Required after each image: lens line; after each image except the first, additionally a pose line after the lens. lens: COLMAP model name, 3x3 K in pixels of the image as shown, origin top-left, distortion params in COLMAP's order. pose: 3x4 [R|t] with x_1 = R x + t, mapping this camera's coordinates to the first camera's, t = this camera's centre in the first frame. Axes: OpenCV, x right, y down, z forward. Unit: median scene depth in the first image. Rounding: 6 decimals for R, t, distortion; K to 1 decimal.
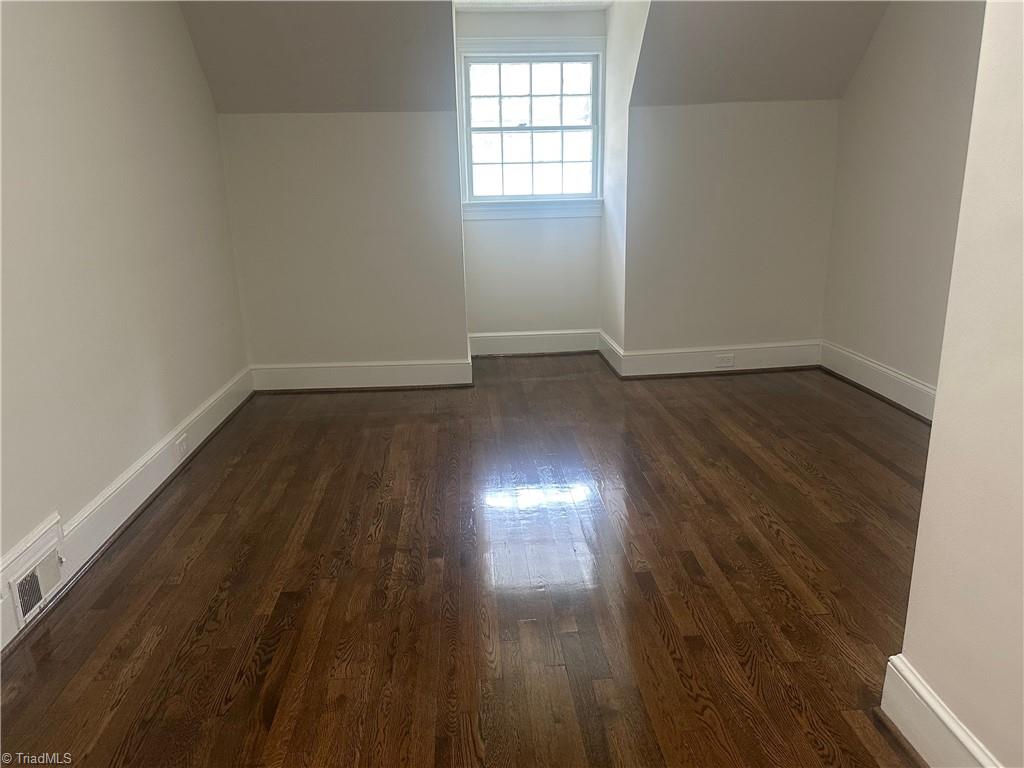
lens RADIAL K [[770.8, 0, 508.5], [0, 770.8, 386.9], [0, 0, 1]] dist [0.010996, -0.002531]
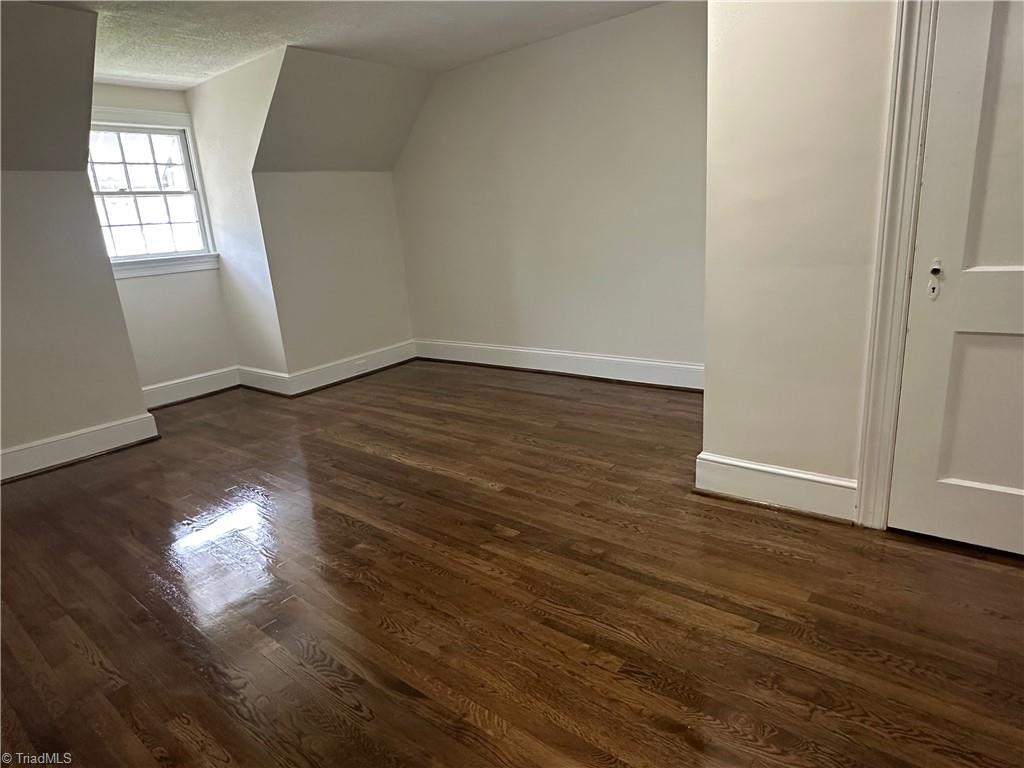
lens RADIAL K [[607.6, 0, 510.4], [0, 607.6, 379.1], [0, 0, 1]] dist [-0.005206, -0.005883]
pose [[0.686152, -0.212463, 0.695741, -0.289489], [0.247604, 0.967504, 0.051261, -0.002231], [-0.684024, 0.137095, 0.716461, 0.097661]]
